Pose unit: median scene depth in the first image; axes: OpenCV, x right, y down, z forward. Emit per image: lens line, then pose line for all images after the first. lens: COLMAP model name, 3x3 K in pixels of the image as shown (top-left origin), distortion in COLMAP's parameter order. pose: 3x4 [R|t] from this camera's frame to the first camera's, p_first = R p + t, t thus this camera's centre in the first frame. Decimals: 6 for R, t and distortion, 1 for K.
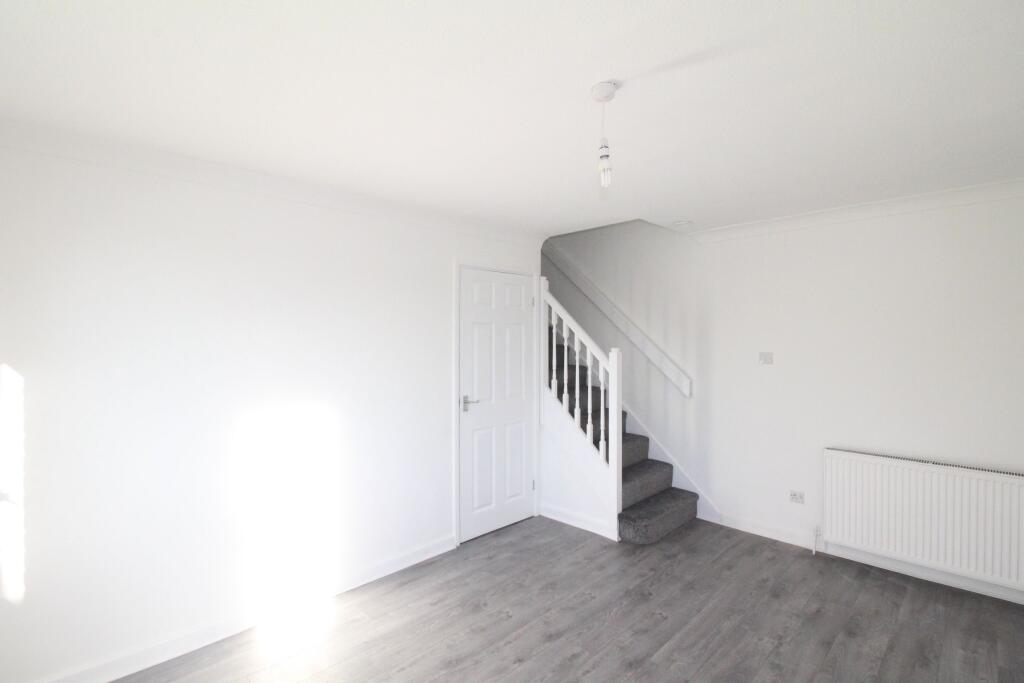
lens RADIAL K [[477.9, 0, 509.9], [0, 477.9, 322.8], [0, 0, 1]] dist [0.000971, -0.014423]
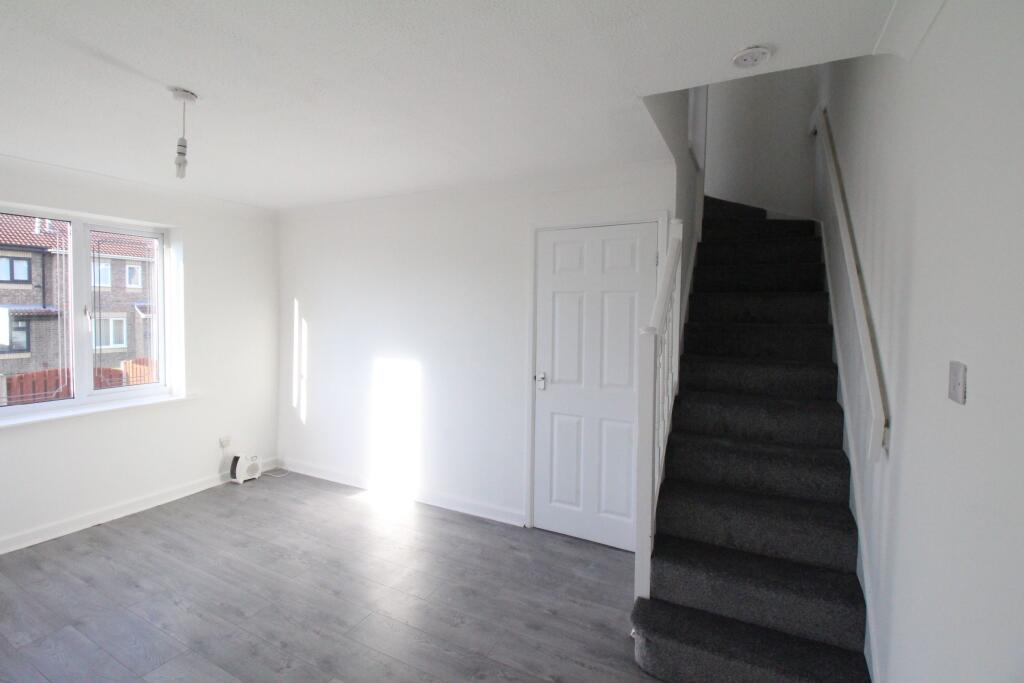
lens RADIAL K [[477.9, 0, 509.9], [0, 477.9, 322.8], [0, 0, 1]] dist [0.000971, -0.014423]
pose [[0.305992, 0.032694, -0.951473, 0.765514], [0.019106, 0.998998, 0.040471, 0.019974], [0.951842, -0.030563, 0.305060, 0.679265]]
